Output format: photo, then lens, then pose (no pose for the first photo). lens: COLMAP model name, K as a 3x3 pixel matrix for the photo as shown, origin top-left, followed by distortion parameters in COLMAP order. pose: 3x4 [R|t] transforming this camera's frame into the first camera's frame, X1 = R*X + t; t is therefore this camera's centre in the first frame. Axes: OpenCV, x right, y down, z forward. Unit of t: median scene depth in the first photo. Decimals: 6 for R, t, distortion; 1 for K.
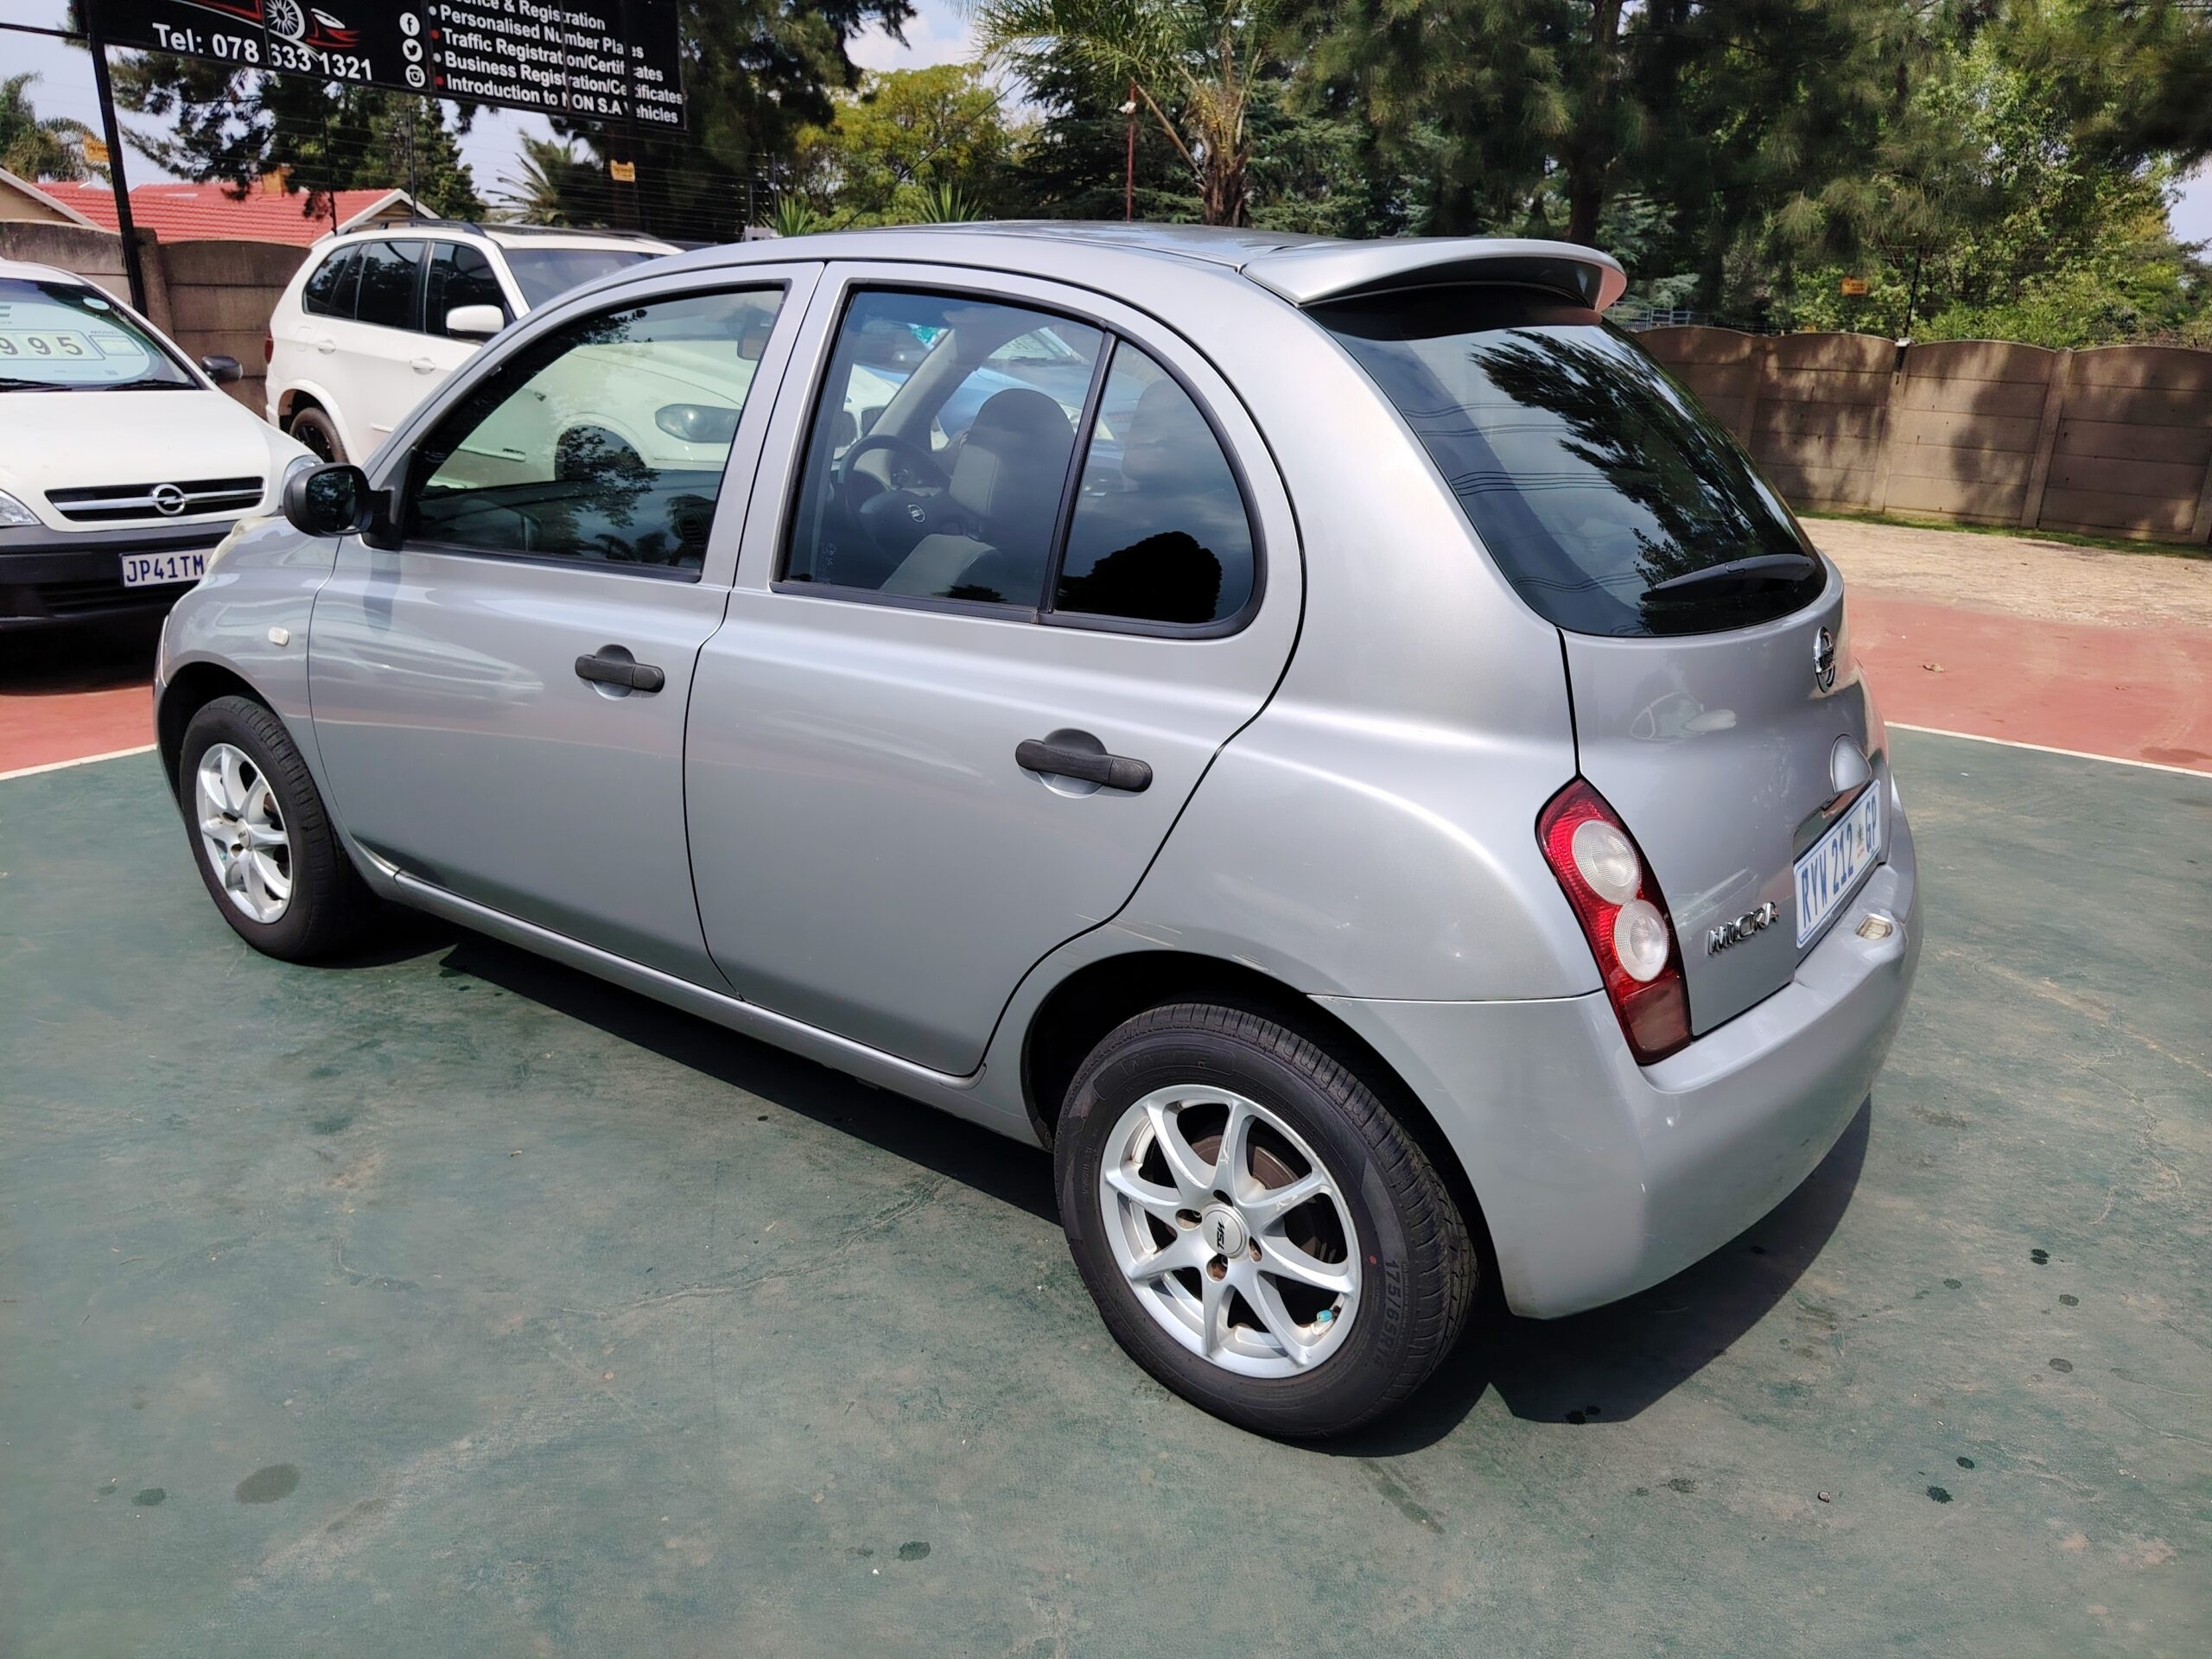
lens RADIAL K [[1554.0, 0, 1086.0], [0, 1554.0, 830.6], [0, 0, 1]] dist [-0.001376, -0.006610]
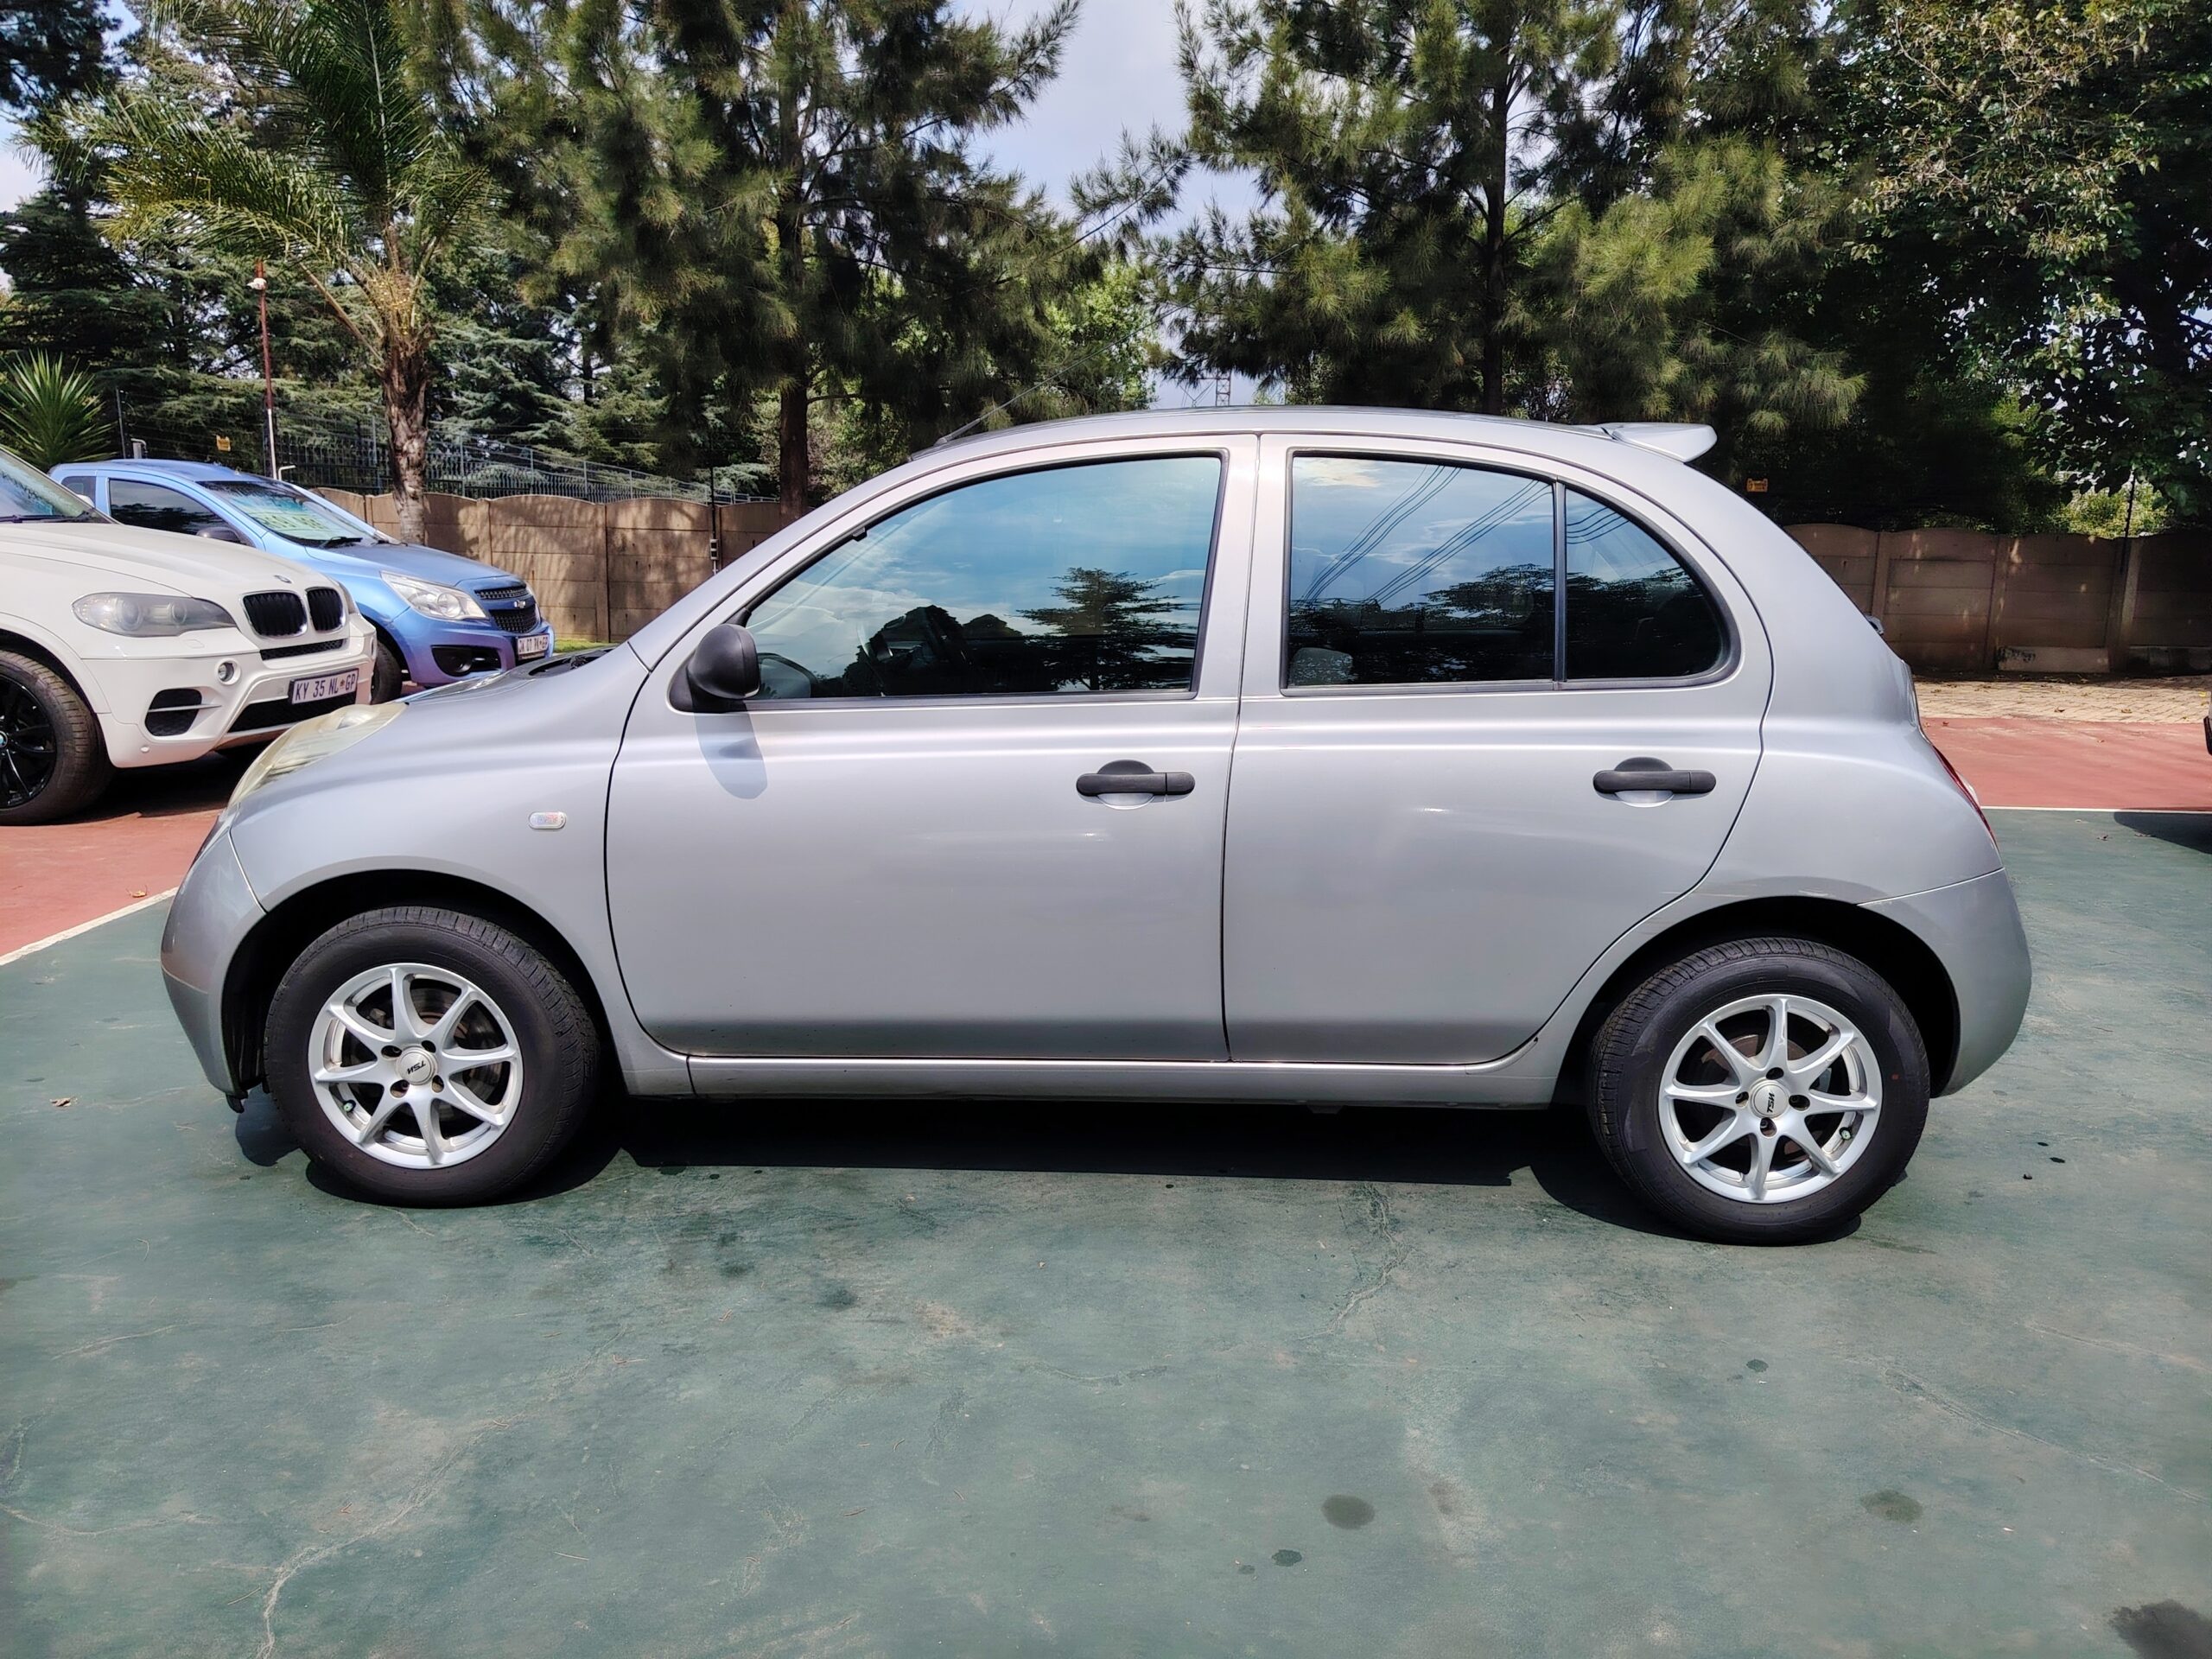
lens RADIAL K [[1554.0, 0, 1064.4], [0, 1554.0, 833.7], [0, 0, 1]] dist [-0.001376, -0.006610]
pose [[0.822407, -0.118414, 0.556439, -0.978874], [0.178995, 0.982282, -0.055515, -0.013669], [-0.540007, 0.145256, 0.829032, 0.112436]]
